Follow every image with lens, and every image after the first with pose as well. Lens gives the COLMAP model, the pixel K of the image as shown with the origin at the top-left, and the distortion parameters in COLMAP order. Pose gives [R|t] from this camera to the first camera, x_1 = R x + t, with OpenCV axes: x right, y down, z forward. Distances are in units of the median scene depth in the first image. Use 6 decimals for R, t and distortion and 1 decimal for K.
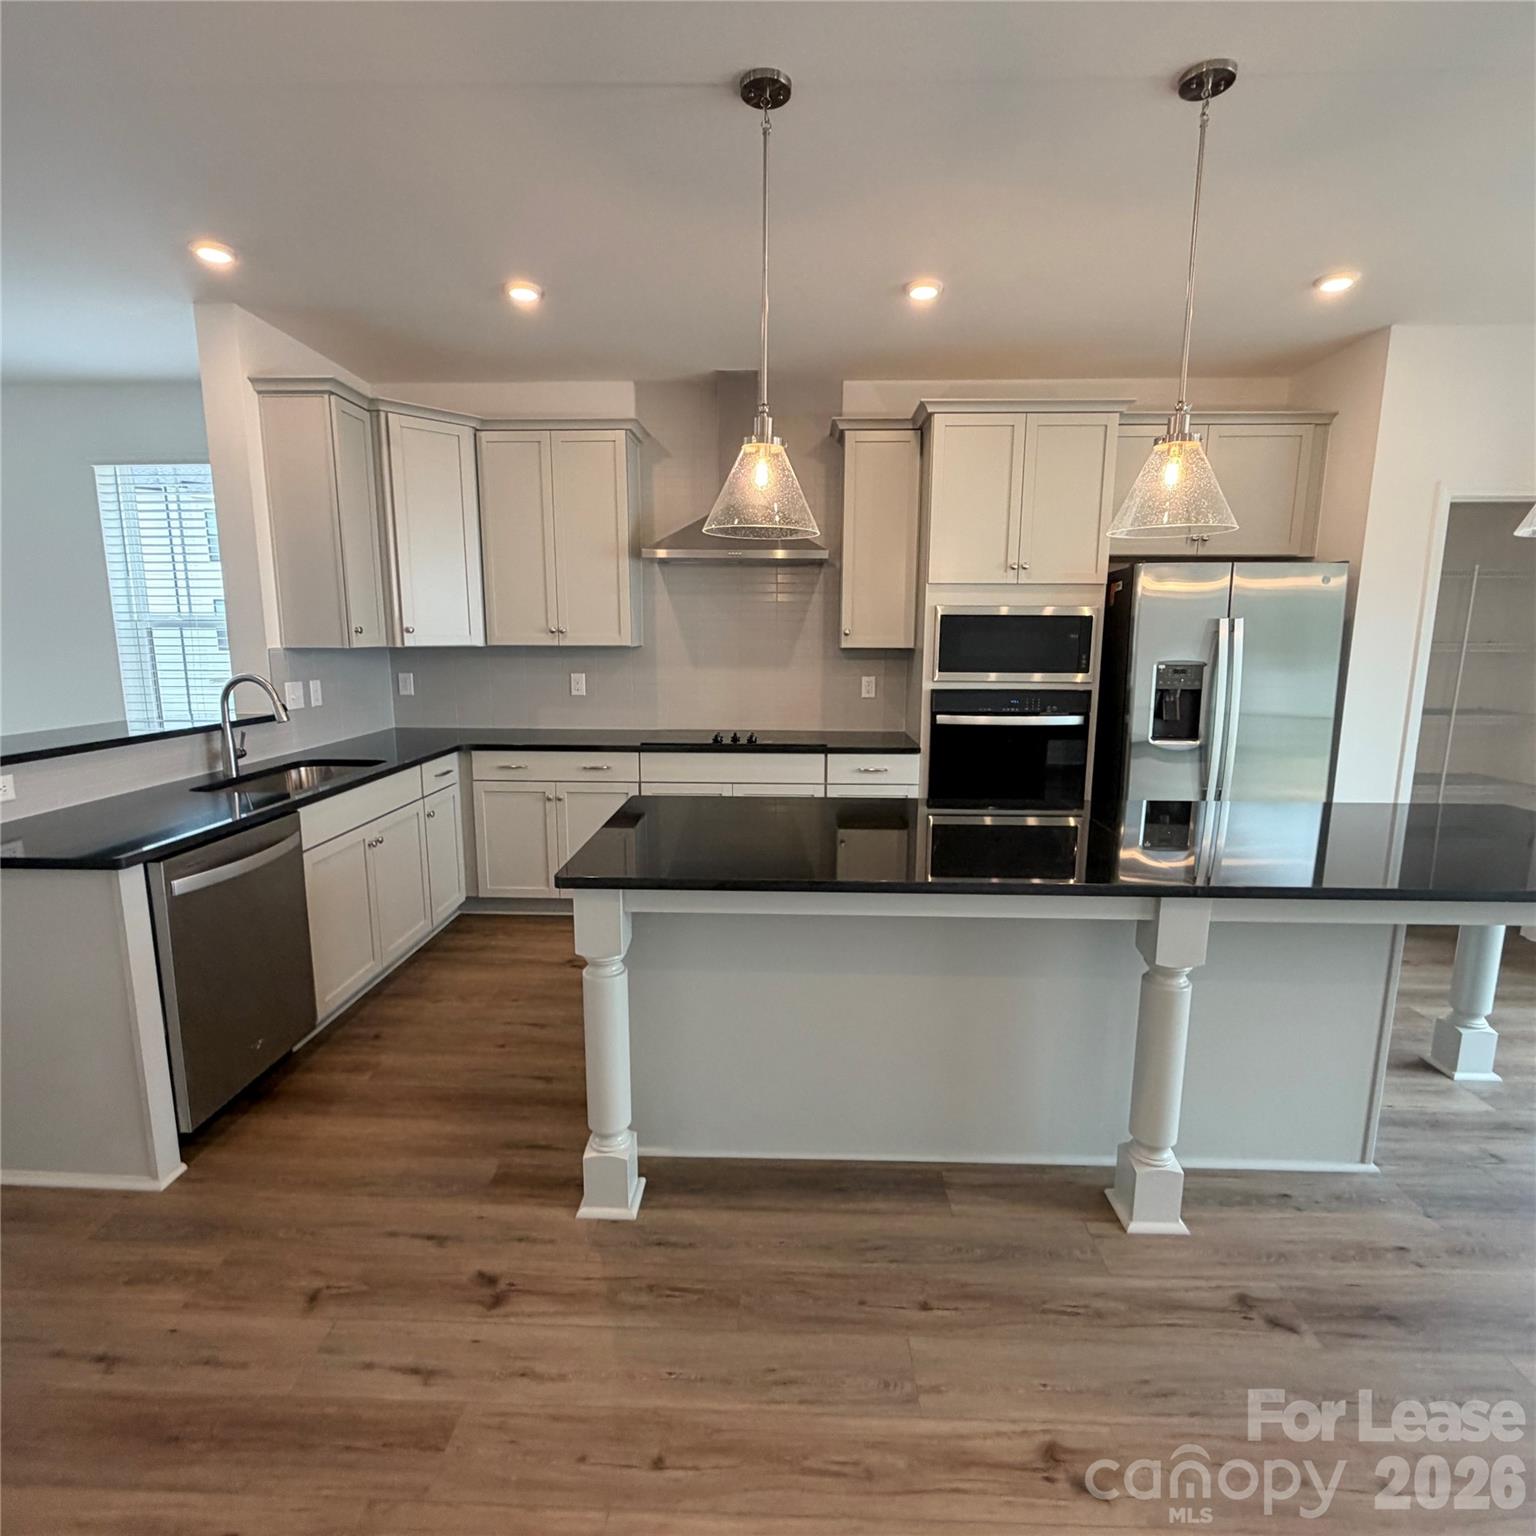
lens RADIAL K [[814.9, 0, 765.3], [0, 814.9, 767.6], [0, 0, 1]] dist [-0.002031, 0.000665]
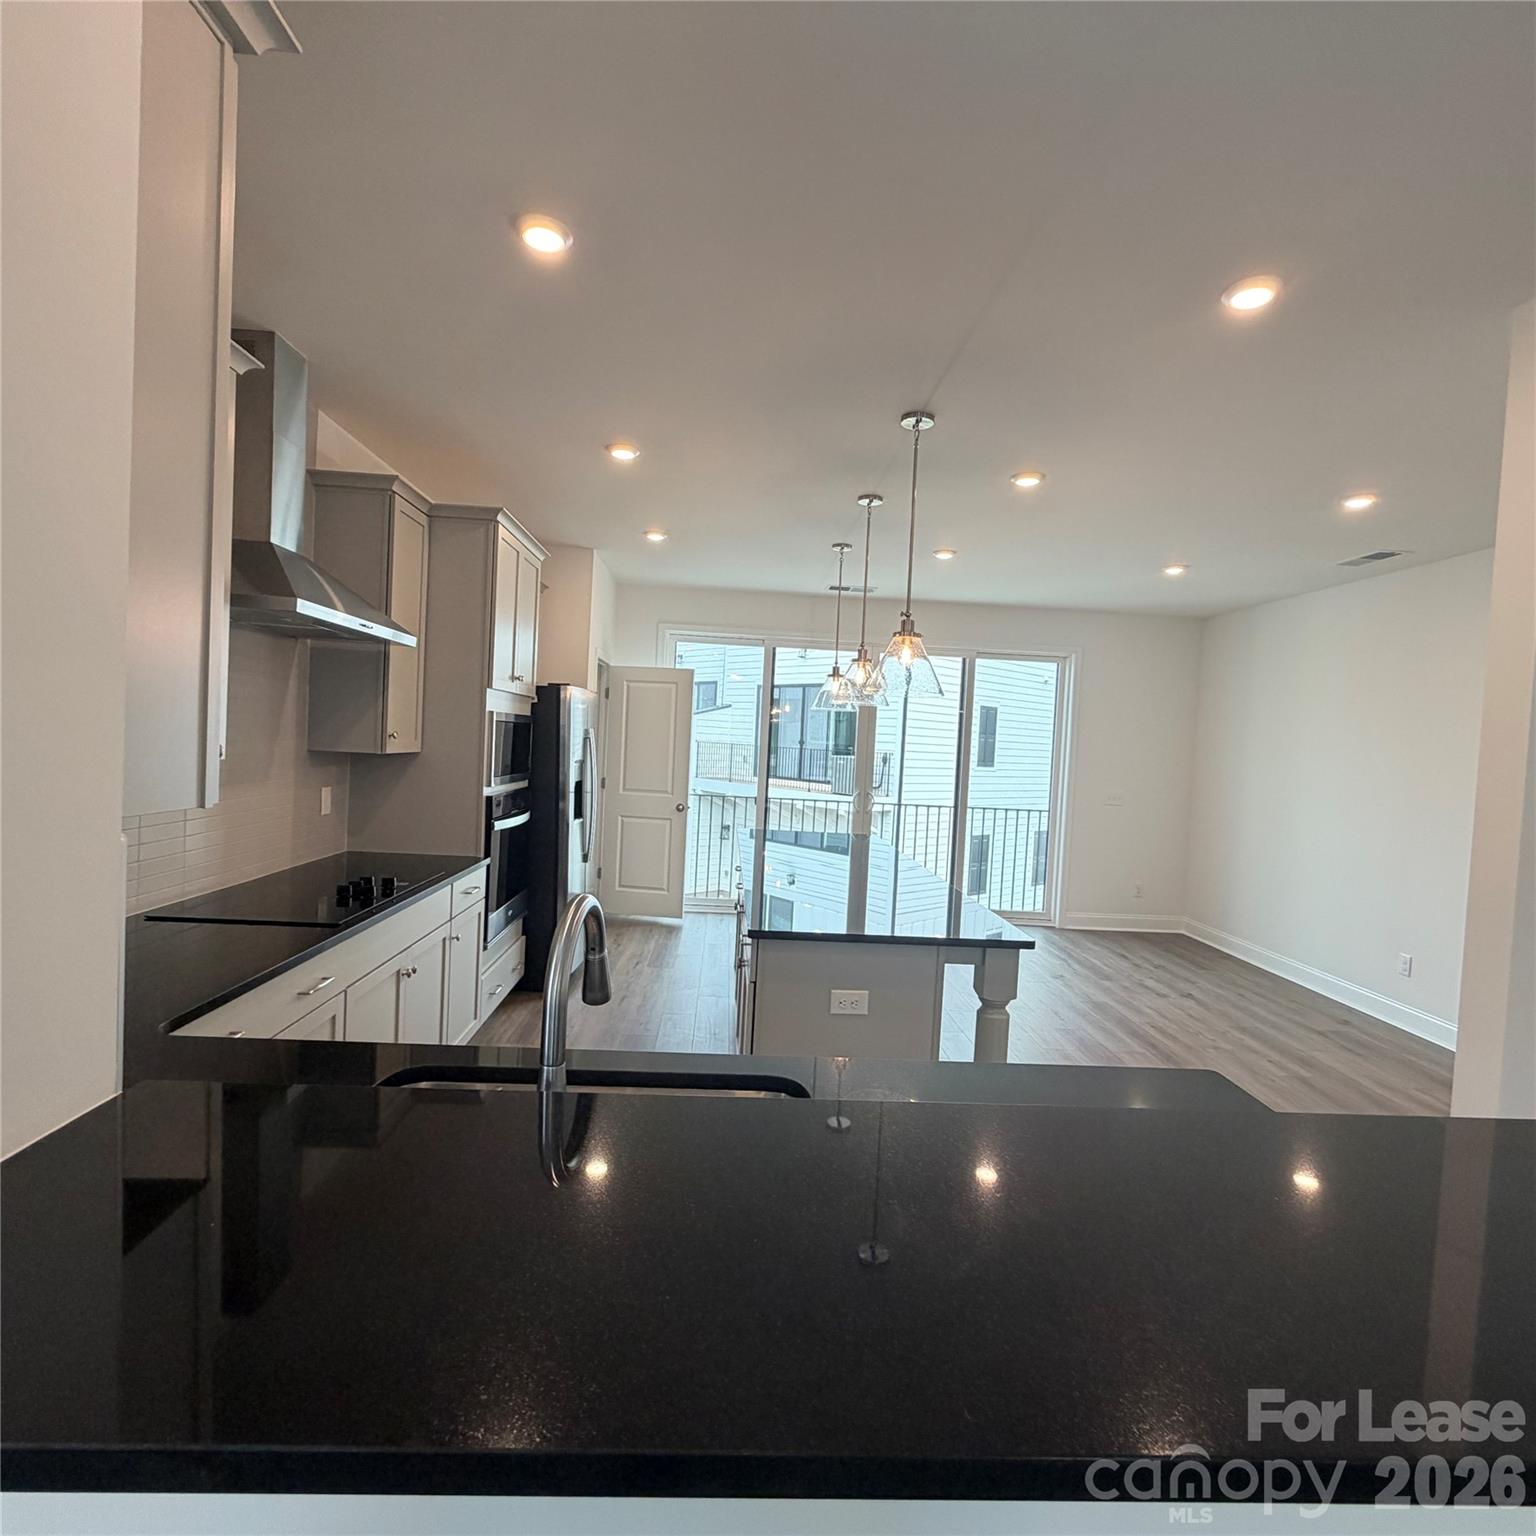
lens RADIAL K [[814.9, 0, 765.3], [0, 814.9, 767.6], [0, 0, 1]] dist [-0.002031, 0.000665]
pose [[-0.077739, -0.043276, 0.996034, -0.828870], [0.112265, 0.992323, 0.051877, -0.151239], [-0.990633, 0.115852, -0.072284, 0.784813]]
